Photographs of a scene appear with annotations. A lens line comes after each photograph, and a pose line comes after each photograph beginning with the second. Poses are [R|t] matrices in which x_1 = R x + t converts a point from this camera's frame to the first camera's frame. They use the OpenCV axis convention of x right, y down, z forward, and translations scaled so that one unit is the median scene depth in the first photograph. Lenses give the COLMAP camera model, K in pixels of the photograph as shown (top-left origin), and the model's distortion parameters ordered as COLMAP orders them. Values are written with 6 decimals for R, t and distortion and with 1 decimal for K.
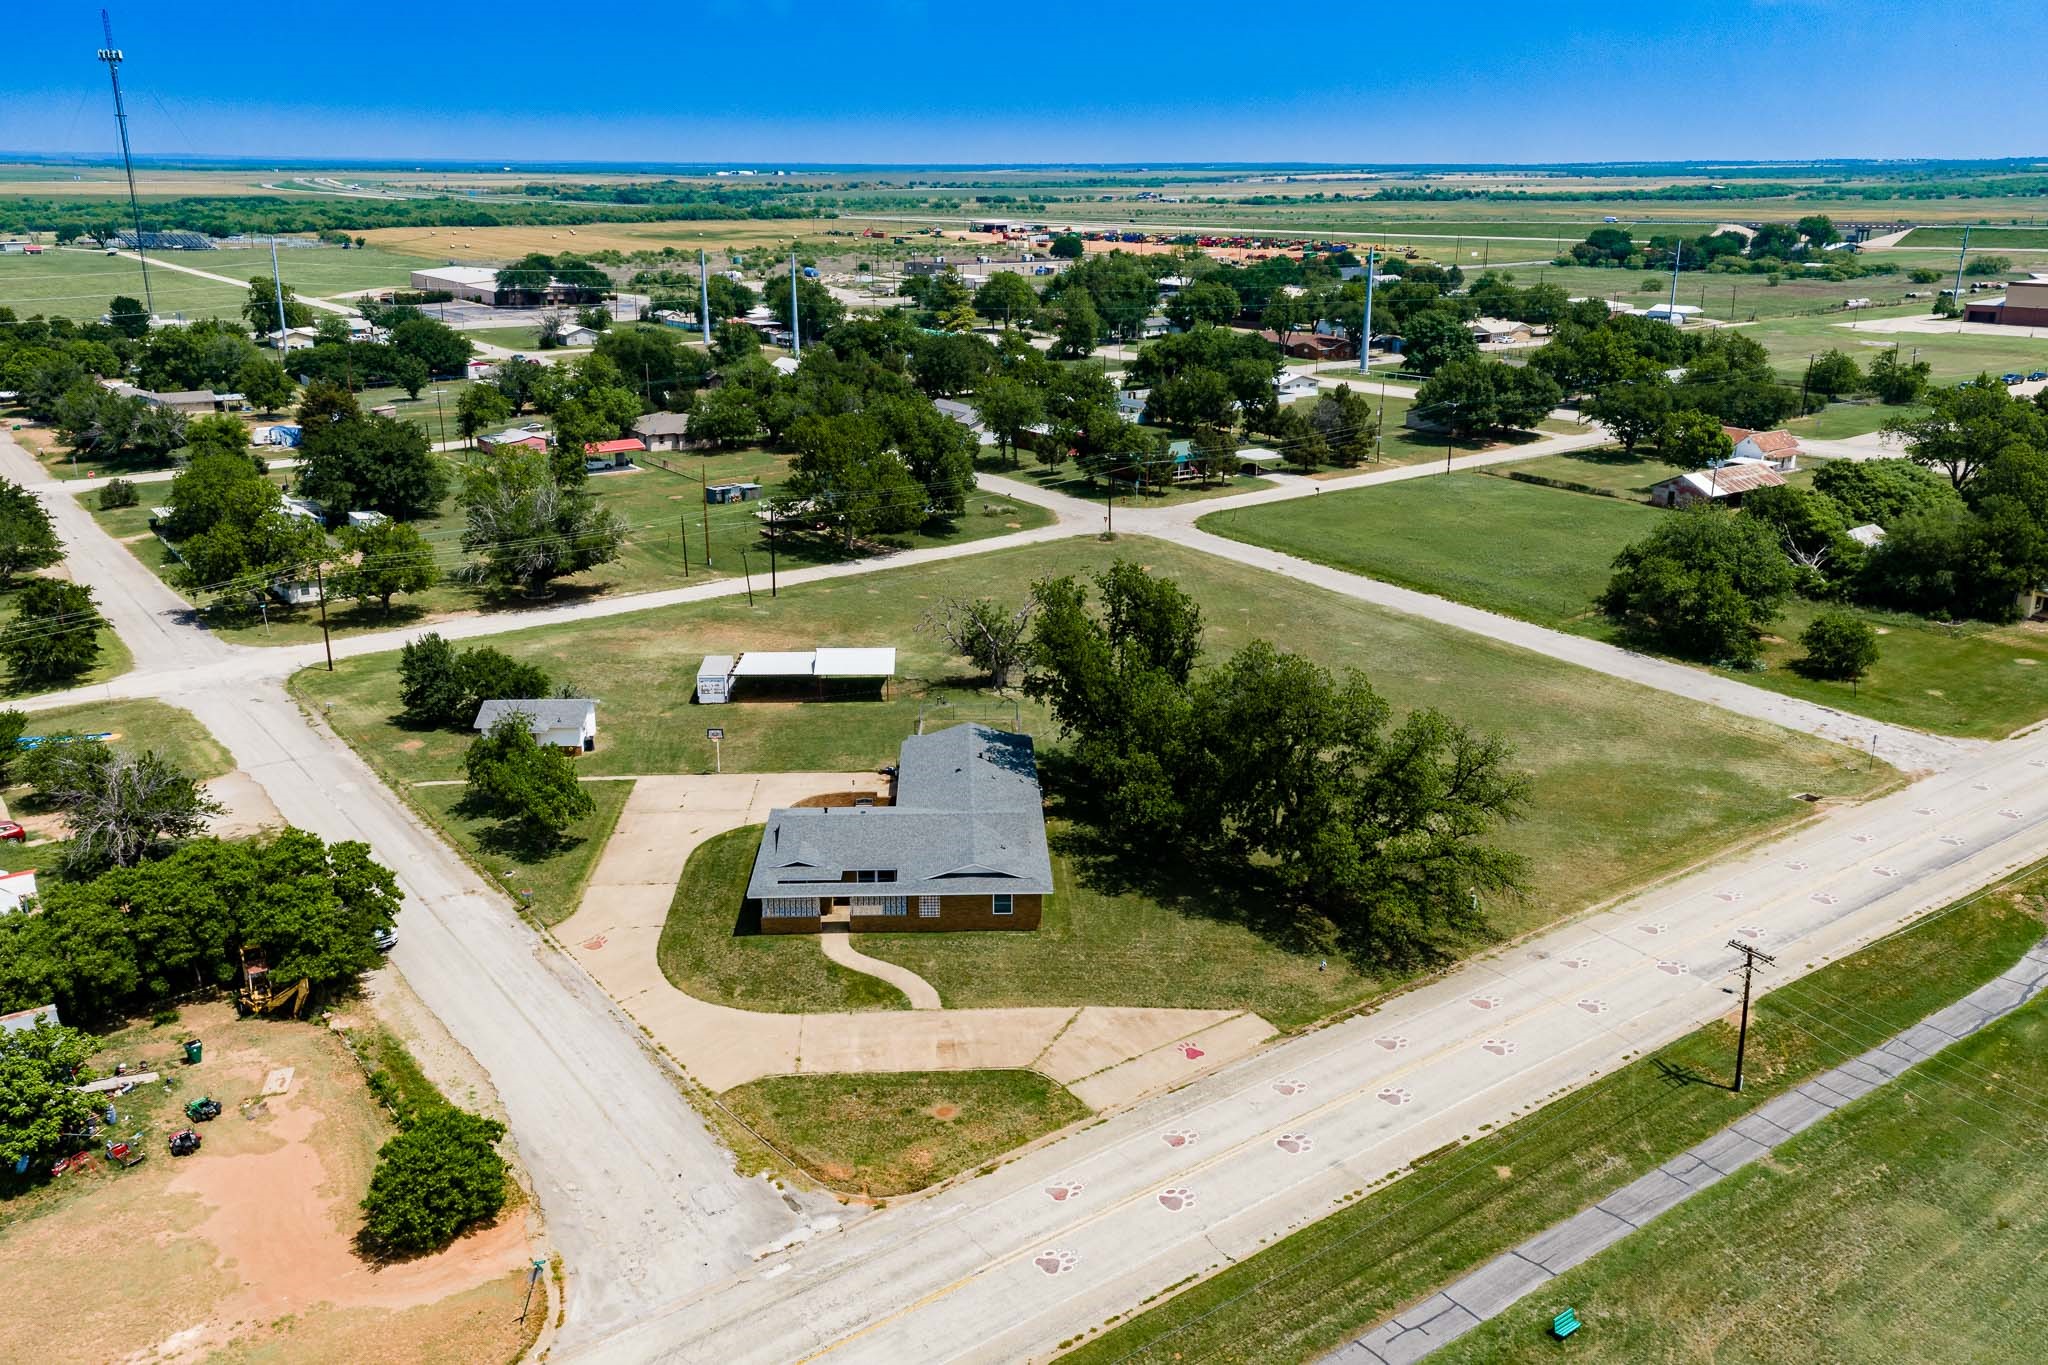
lens RADIAL K [[1684.0, 0, 1024.0], [0, 1684.0, 682.5], [0, 0, 1]] dist [0.053003, 0.003262]
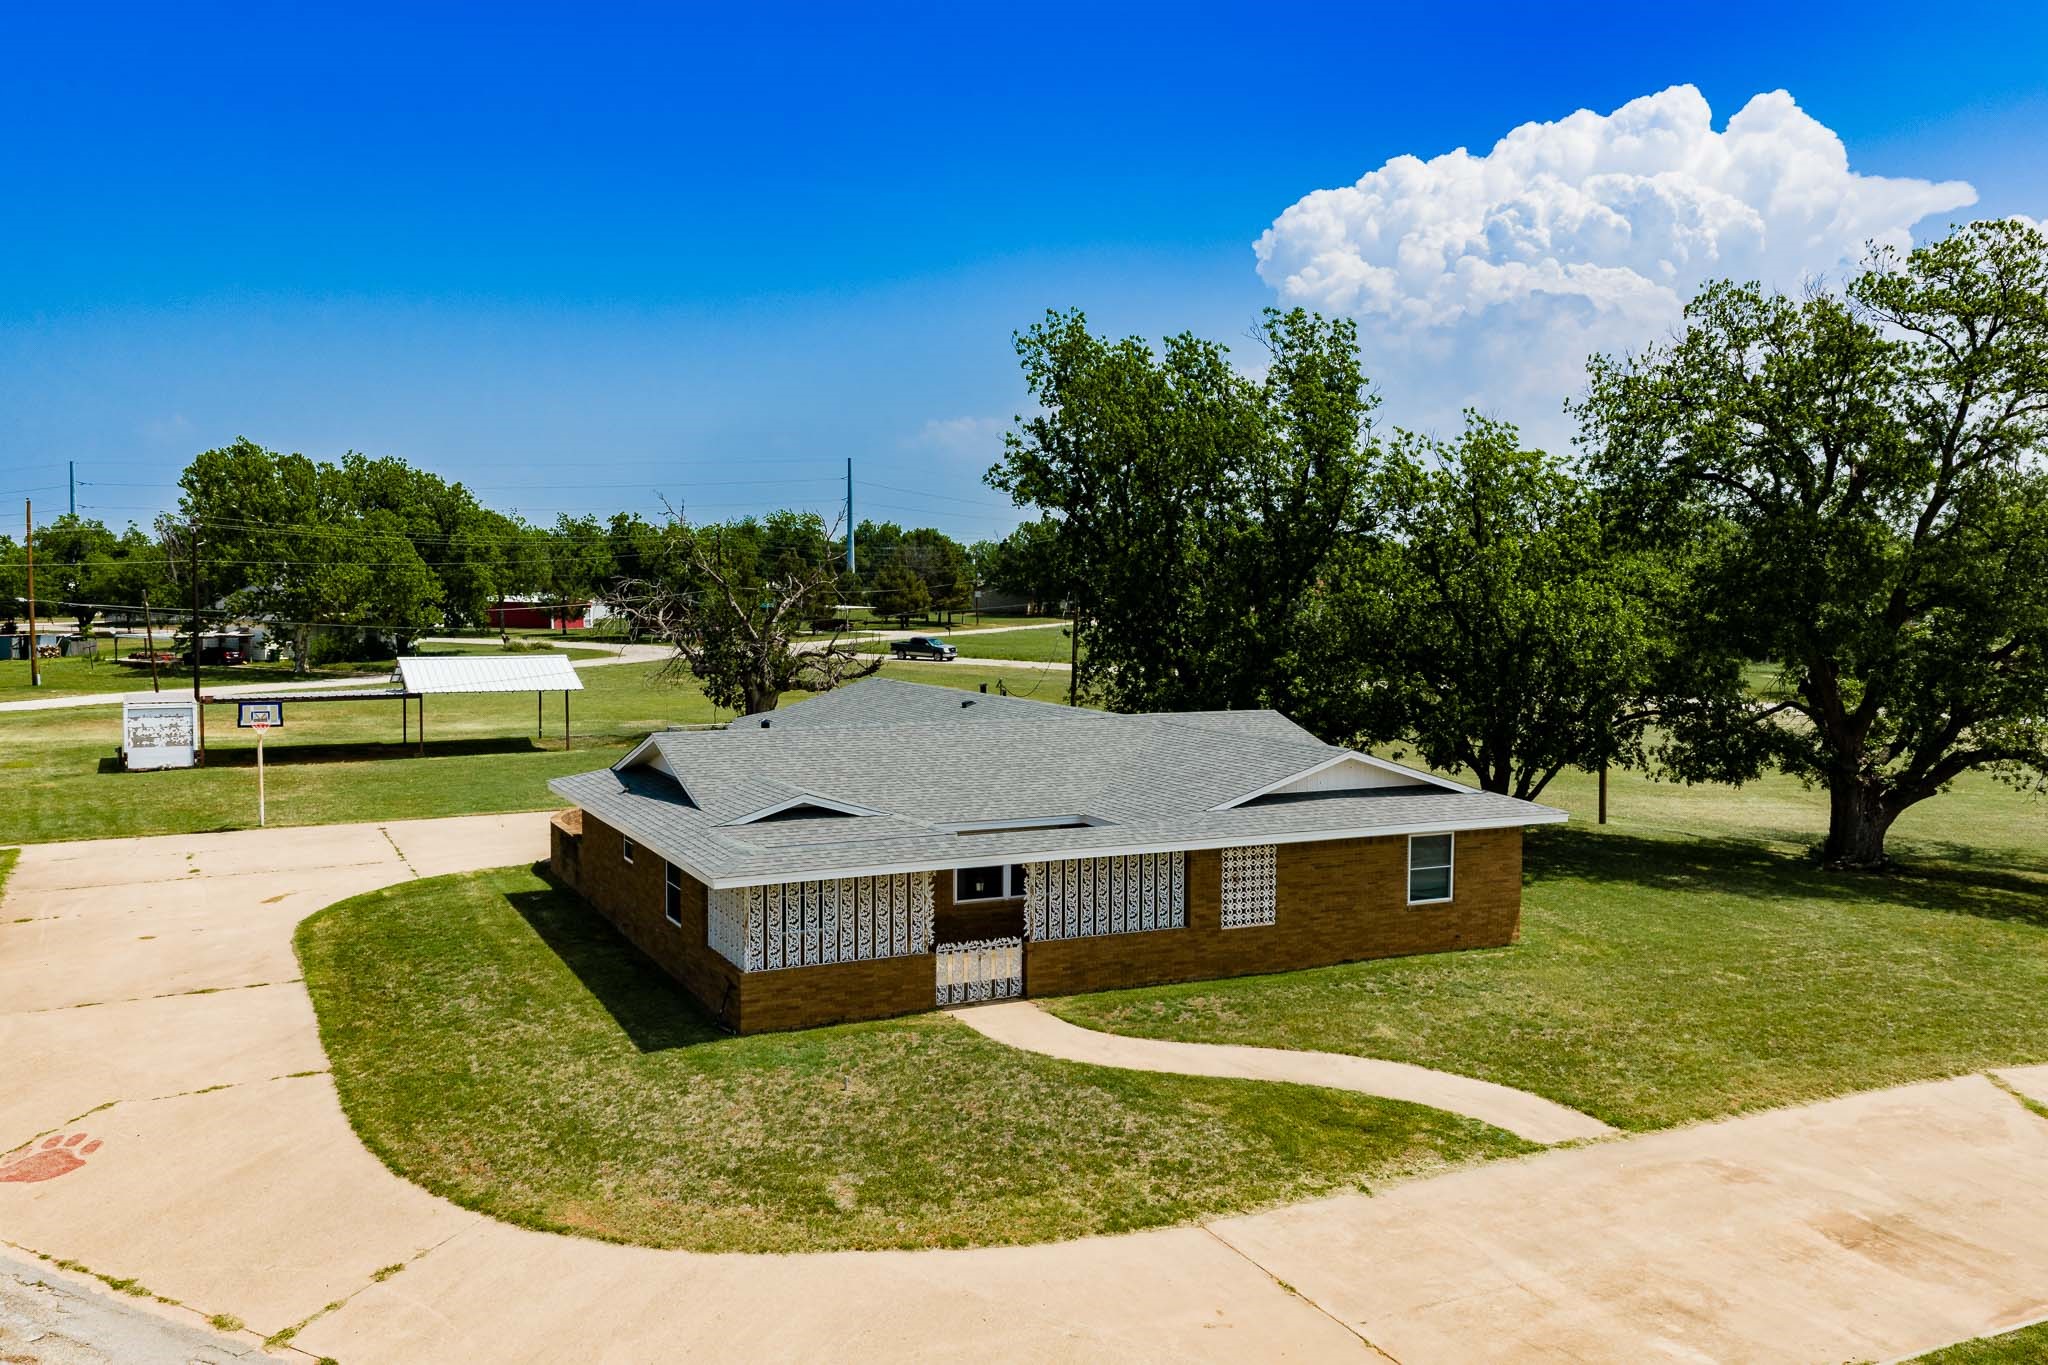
lens RADIAL K [[1684.0, 0, 1024.0], [0, 1684.0, 682.5], [0, 0, 1]] dist [0.053003, 0.003262]
pose [[0.913848, -0.028950, 0.405024, -0.158838], [0.123234, 0.970184, -0.208704, 0.111012], [-0.386906, 0.240636, 0.890167, 0.511956]]
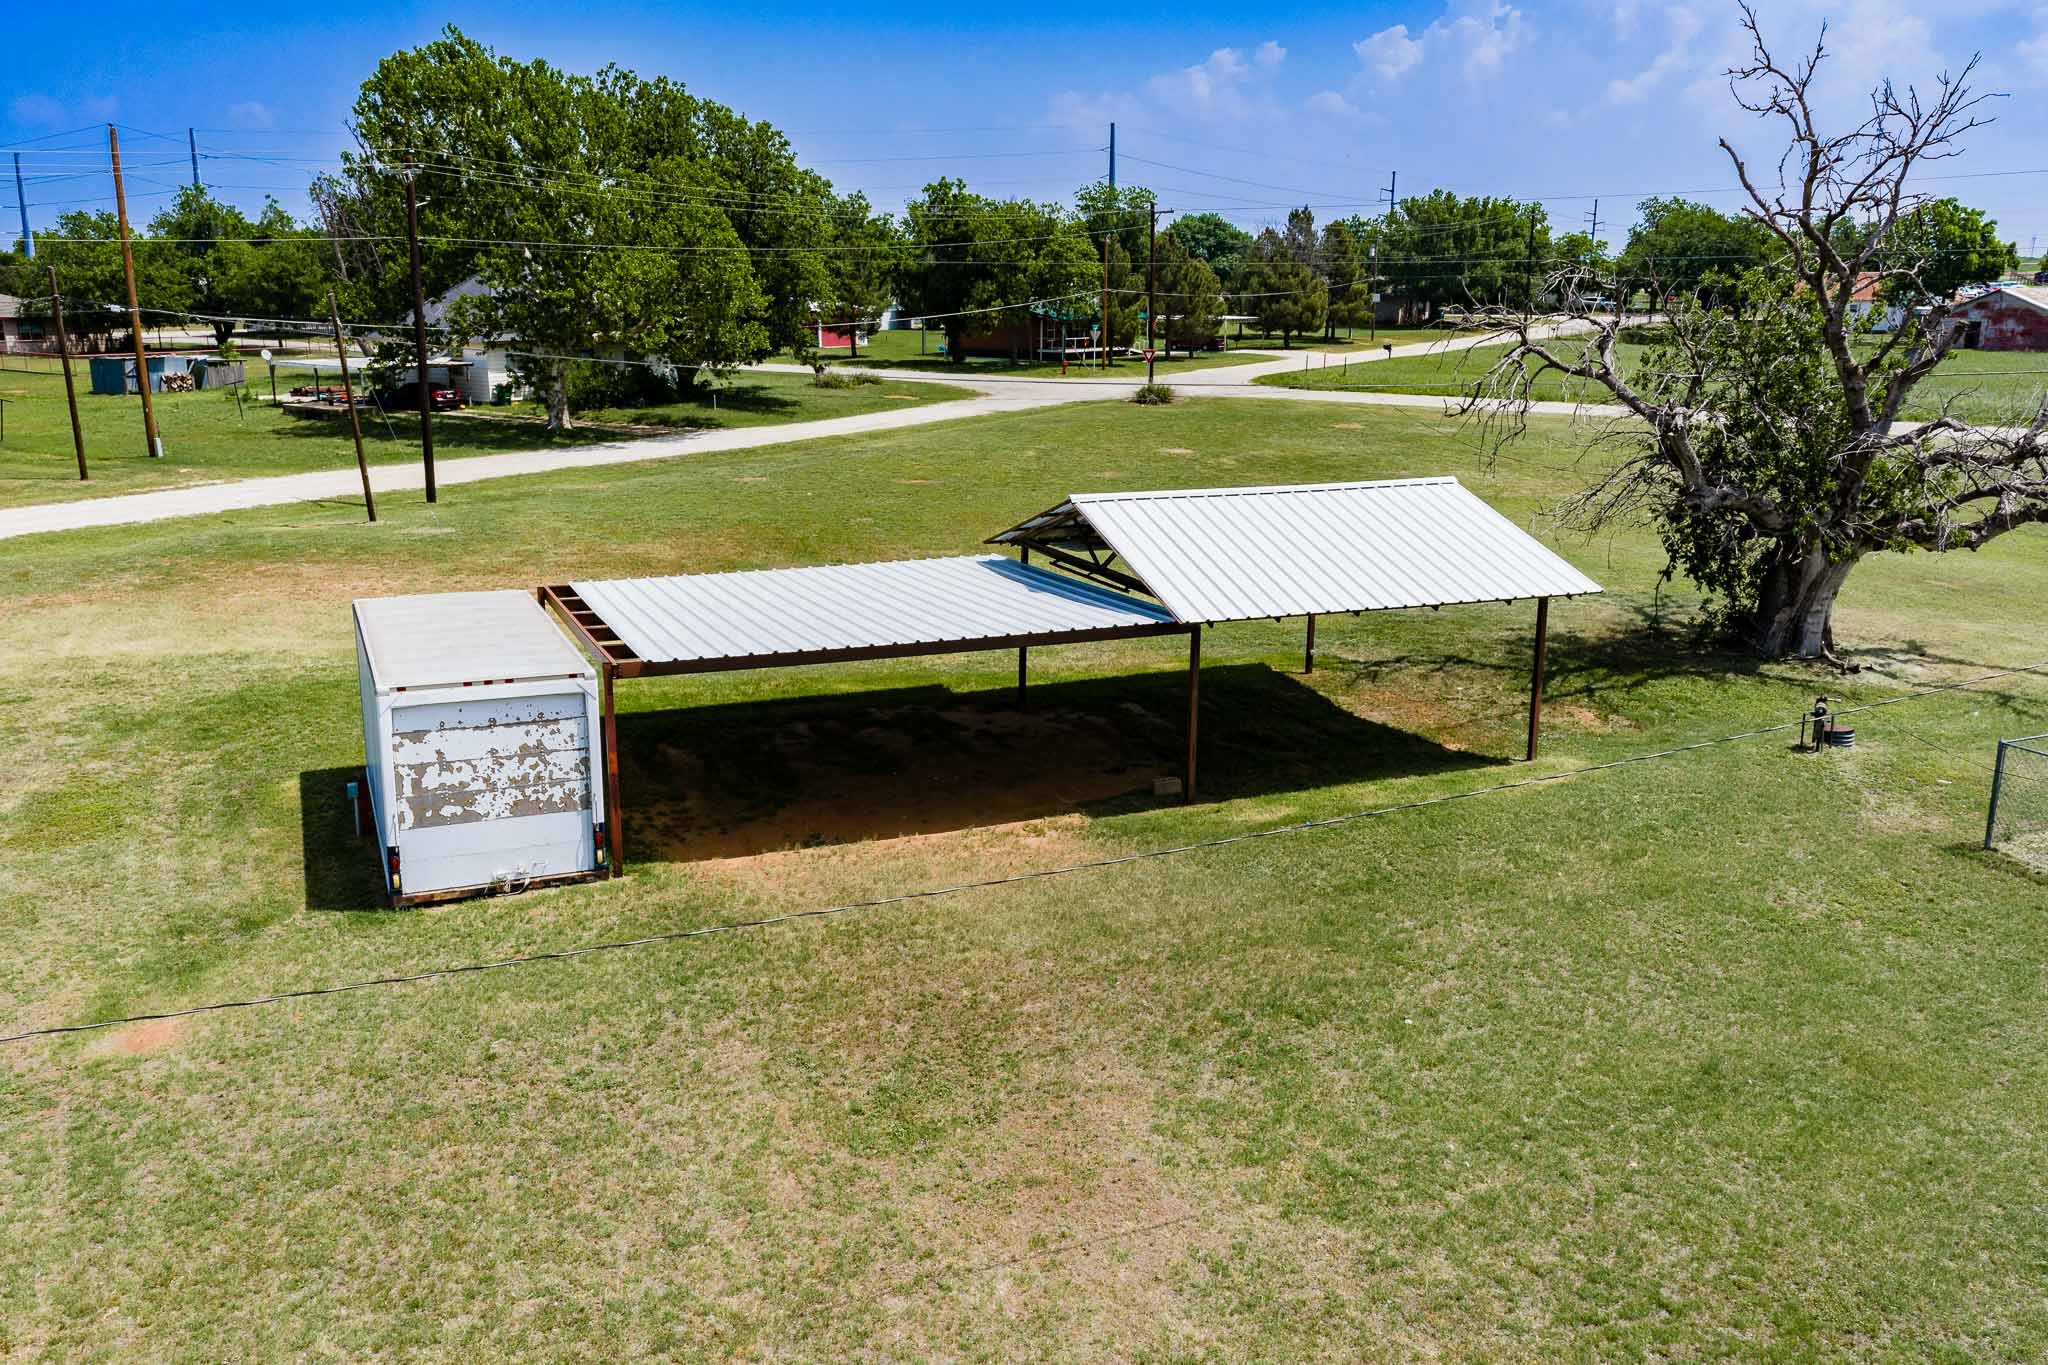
lens RADIAL K [[1684.0, 0, 1024.0], [0, 1684.0, 682.5], [0, 0, 1]] dist [0.053003, 0.003262]
pose [[0.940472, -0.082624, 0.329674, -0.188785], [0.103754, 0.993492, -0.046990, 0.006614], [-0.323646, 0.078398, 0.942925, 0.855309]]
